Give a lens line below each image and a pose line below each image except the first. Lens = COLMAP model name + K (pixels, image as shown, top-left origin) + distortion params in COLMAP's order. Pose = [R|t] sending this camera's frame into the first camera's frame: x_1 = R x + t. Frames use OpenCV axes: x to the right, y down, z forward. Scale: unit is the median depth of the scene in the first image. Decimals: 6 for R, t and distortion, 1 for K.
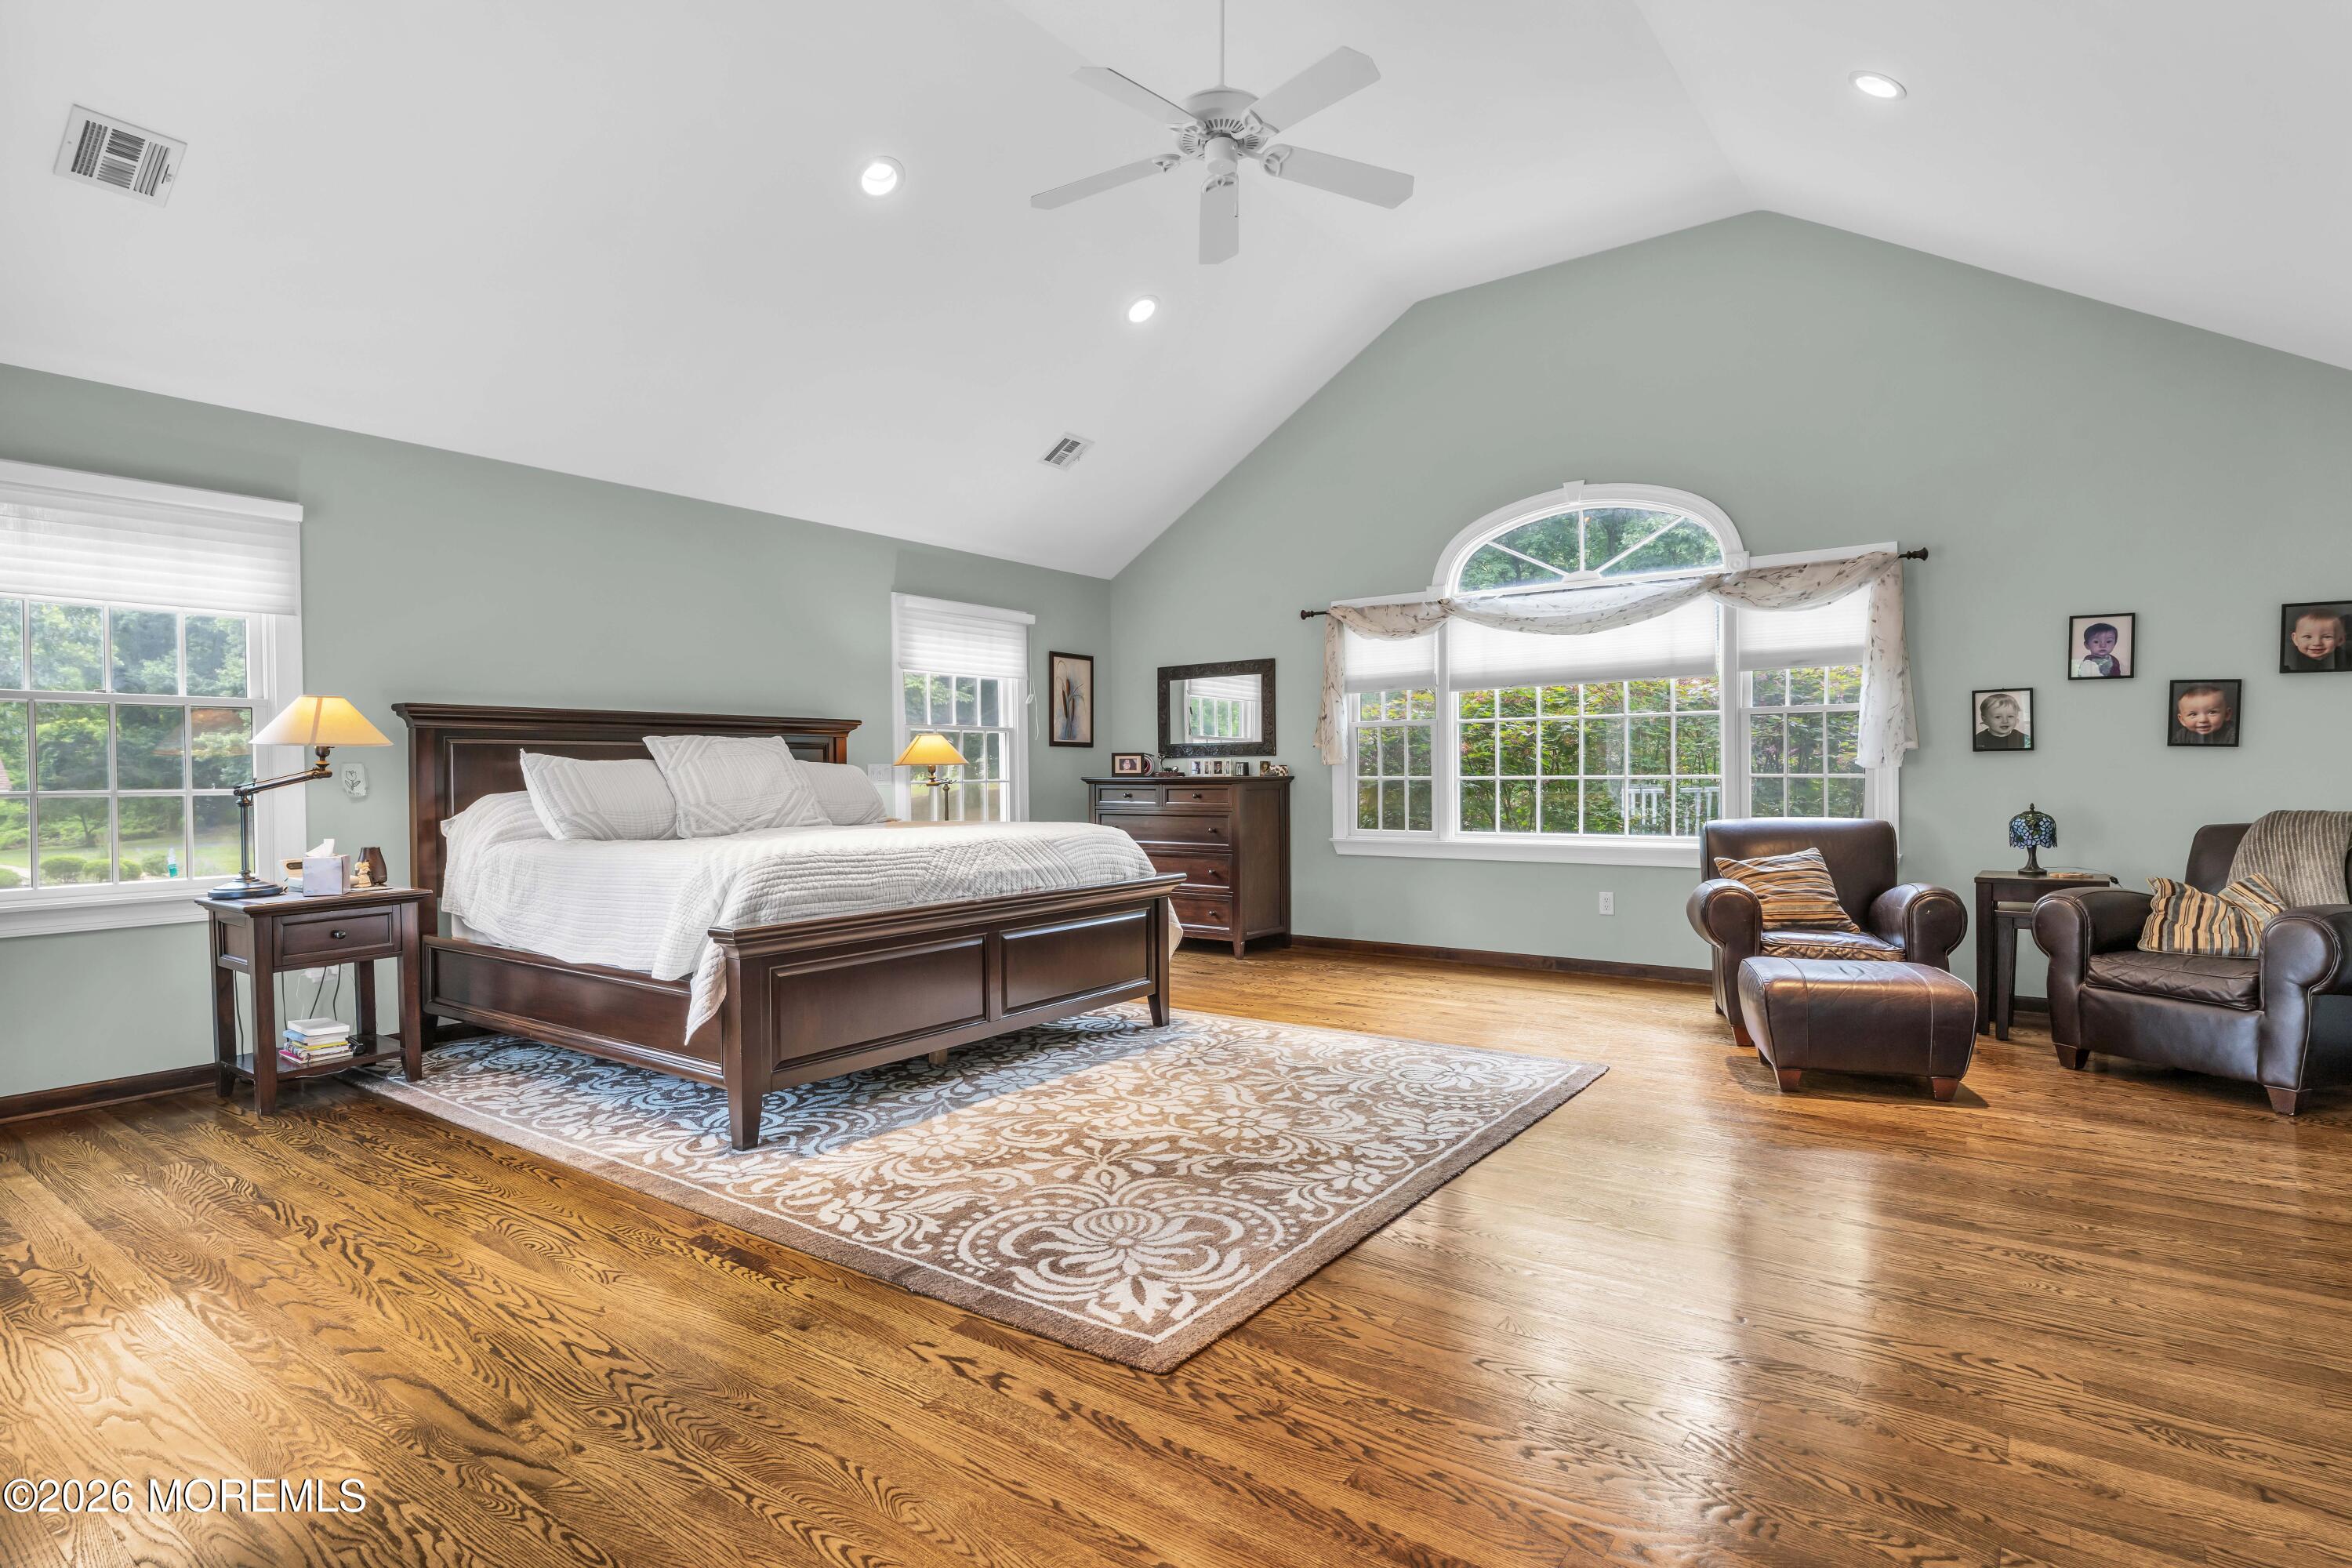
lens RADIAL K [[1219.5, 0, 1166.7], [0, 1219.5, 783.5], [0, 0, 1]] dist [-0.002980, 0.000006]
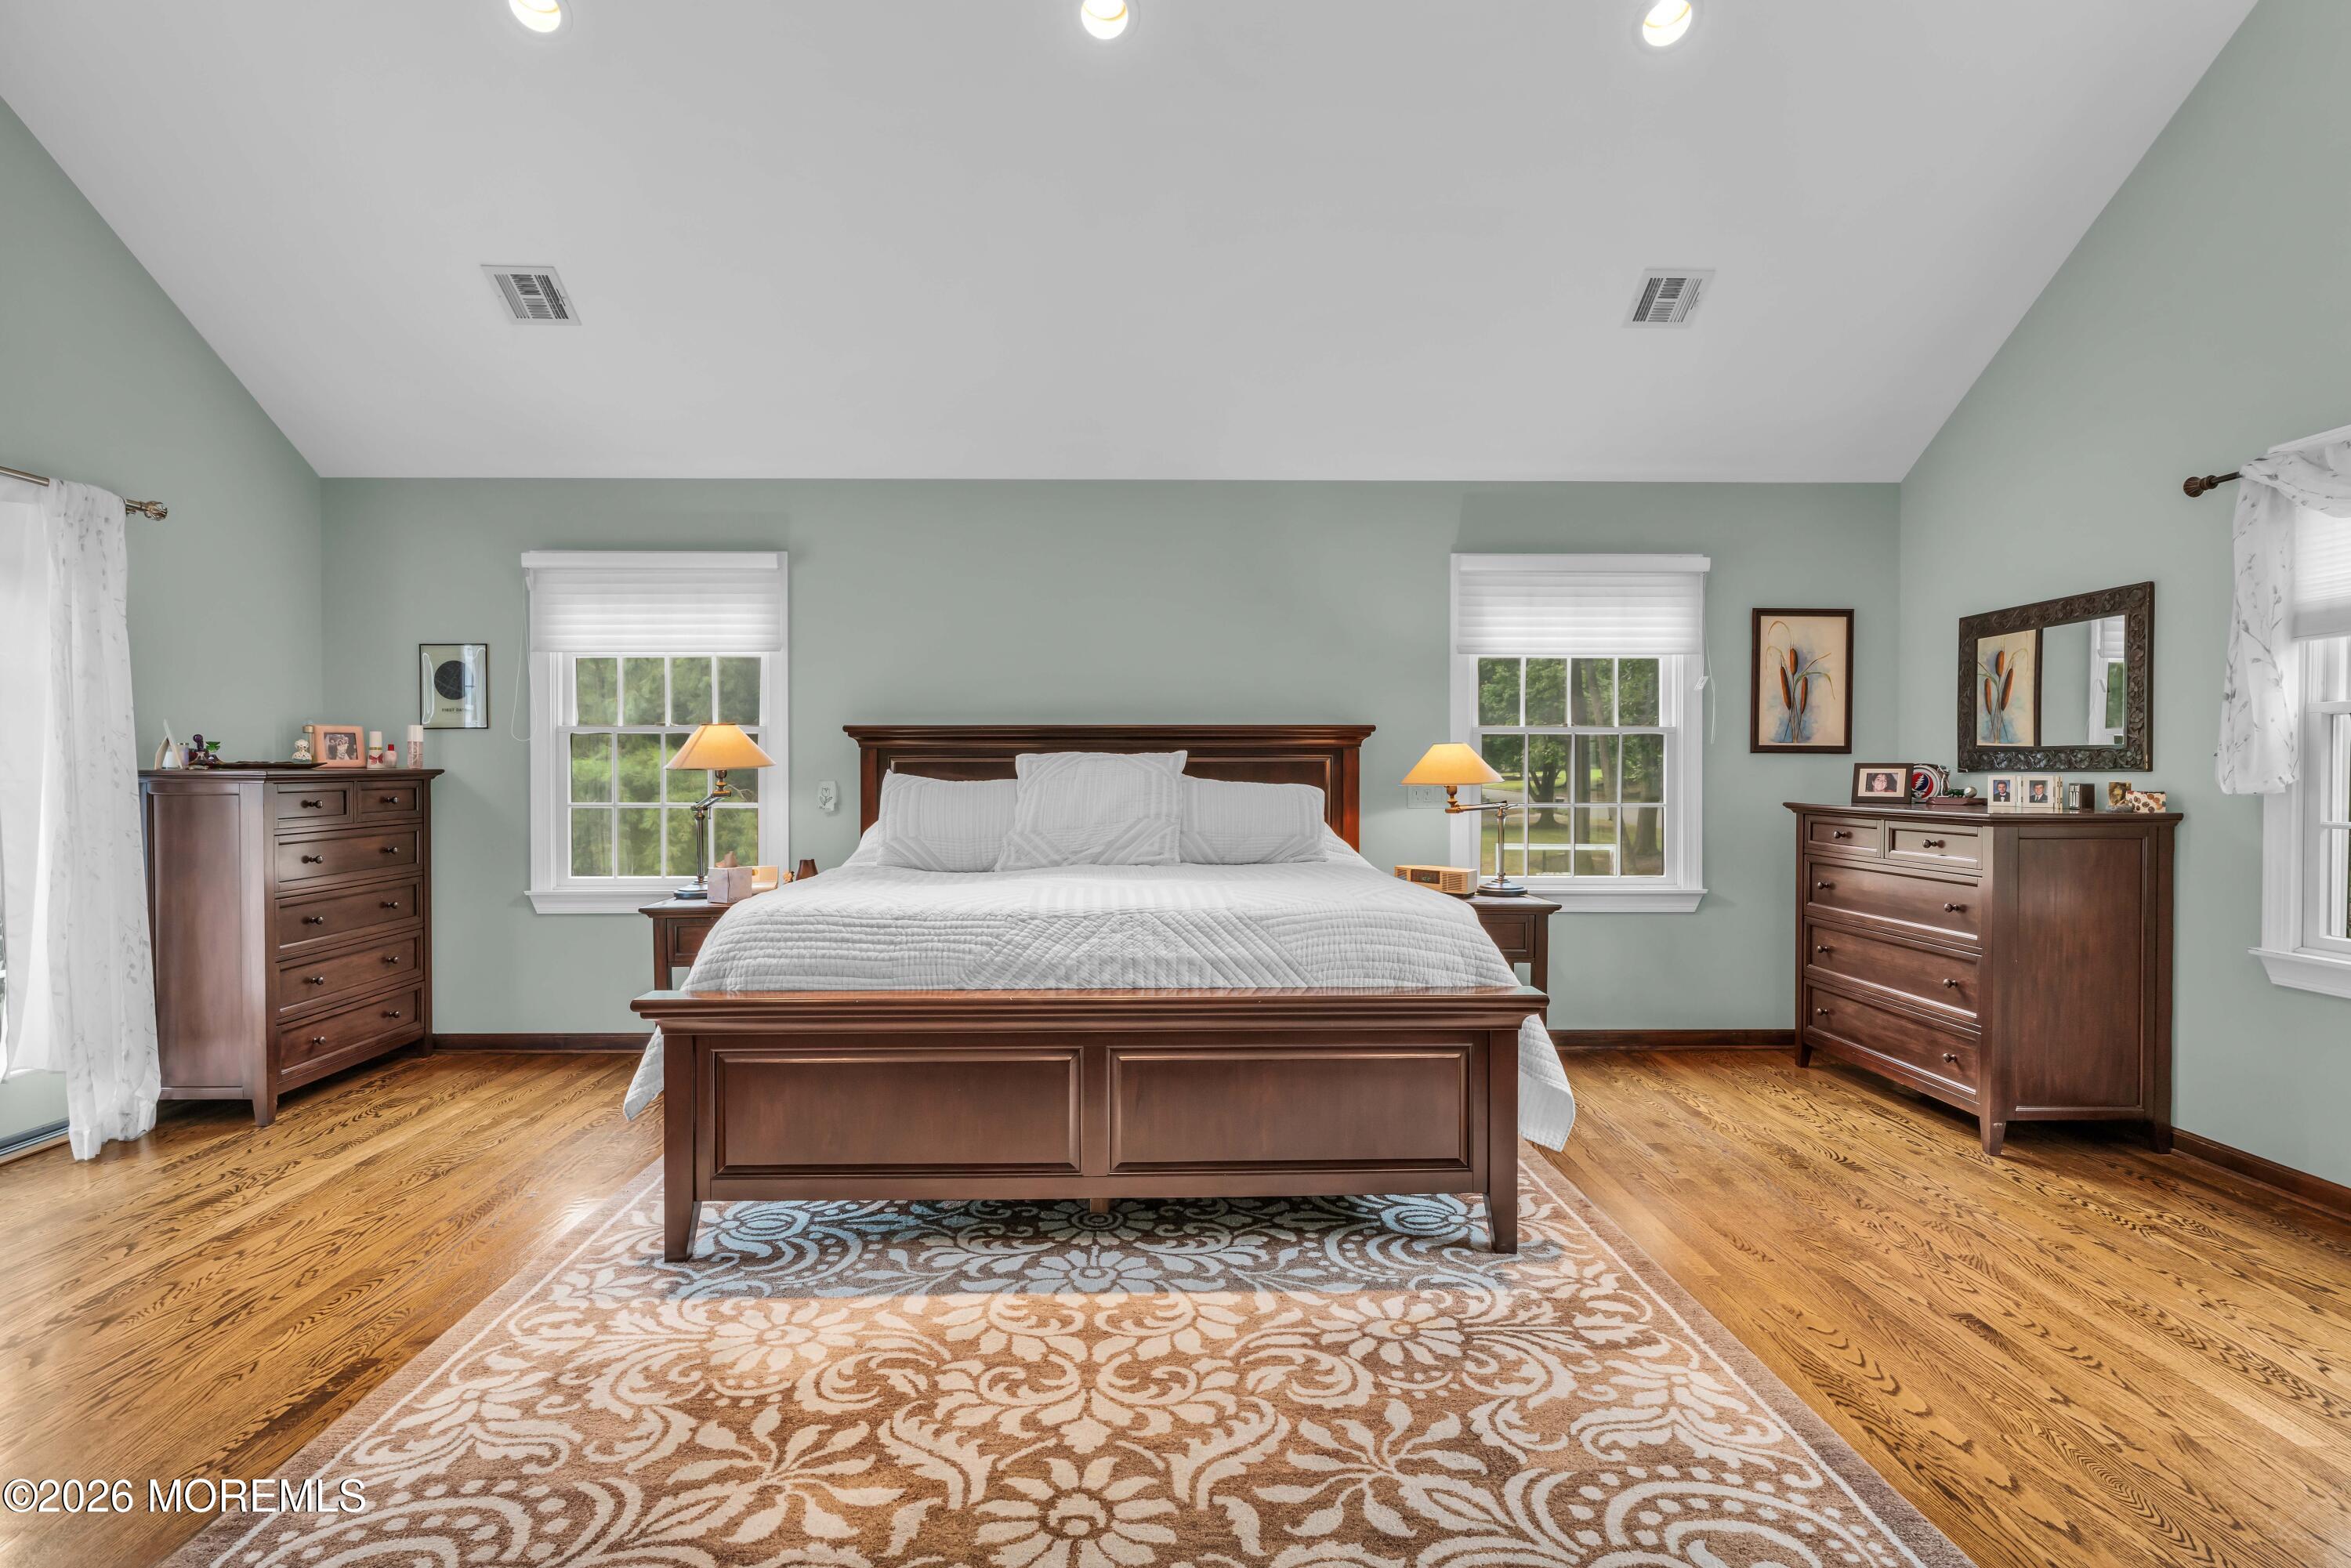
lens RADIAL K [[1218.9, 0, 1170.6], [0, 1218.9, 783.6], [0, 0, 1]] dist [-0.002980, 0.000006]
pose [[0.604149, 0.017482, -0.796680, 0.418947], [-0.010665, 0.999847, 0.013852, -0.034625], [0.796800, 0.000127, 0.604243, 0.614574]]
